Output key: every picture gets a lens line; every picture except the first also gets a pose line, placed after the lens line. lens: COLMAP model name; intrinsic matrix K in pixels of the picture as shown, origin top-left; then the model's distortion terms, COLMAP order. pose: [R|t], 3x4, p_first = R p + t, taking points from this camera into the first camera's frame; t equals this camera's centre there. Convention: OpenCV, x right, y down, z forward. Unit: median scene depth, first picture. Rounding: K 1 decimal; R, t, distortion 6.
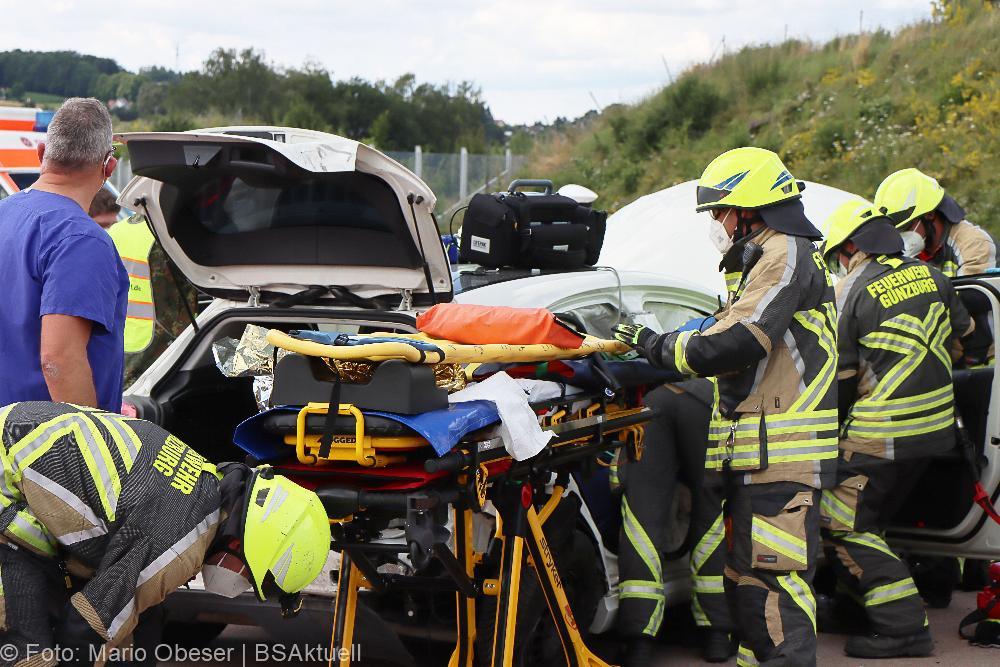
lens RADIAL K [[2426.0, 0, 500.0], [0, 2426.0, 333.5], [0, 0, 1]] dist [0.045694, -0.308279]
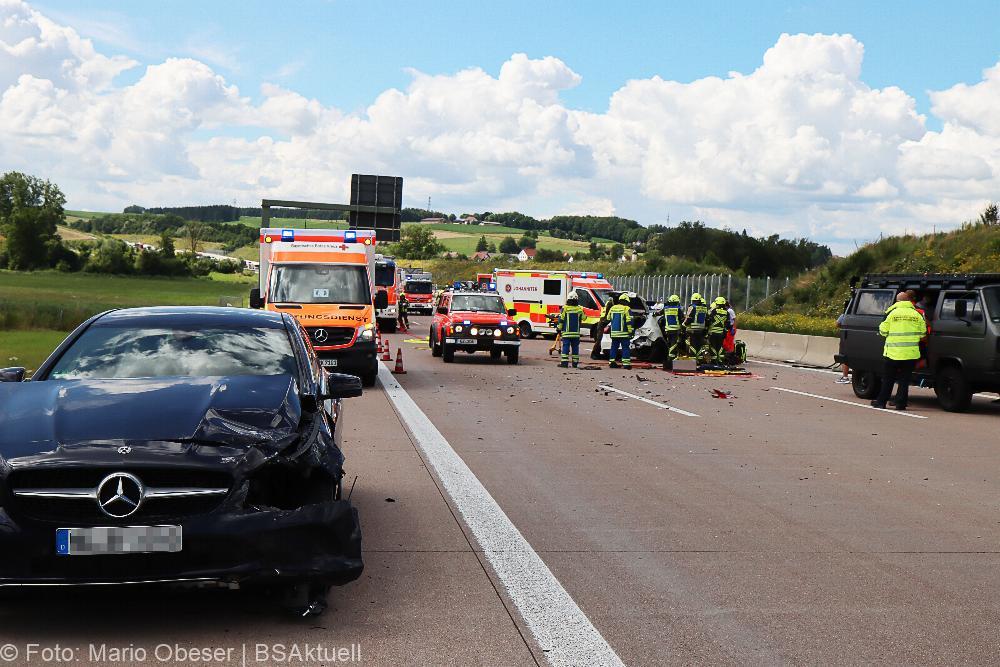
lens RADIAL K [[1246.8, 0, 498.9], [0, 1246.8, 362.5], [0, 0, 1]] dist [0.020421, -0.018244]
pose [[0.964753, 0.042583, -0.259691, 0.061321], [-0.042262, 0.999083, 0.006819, 0.014903], [0.259743, 0.004397, 0.965668, -0.327095]]
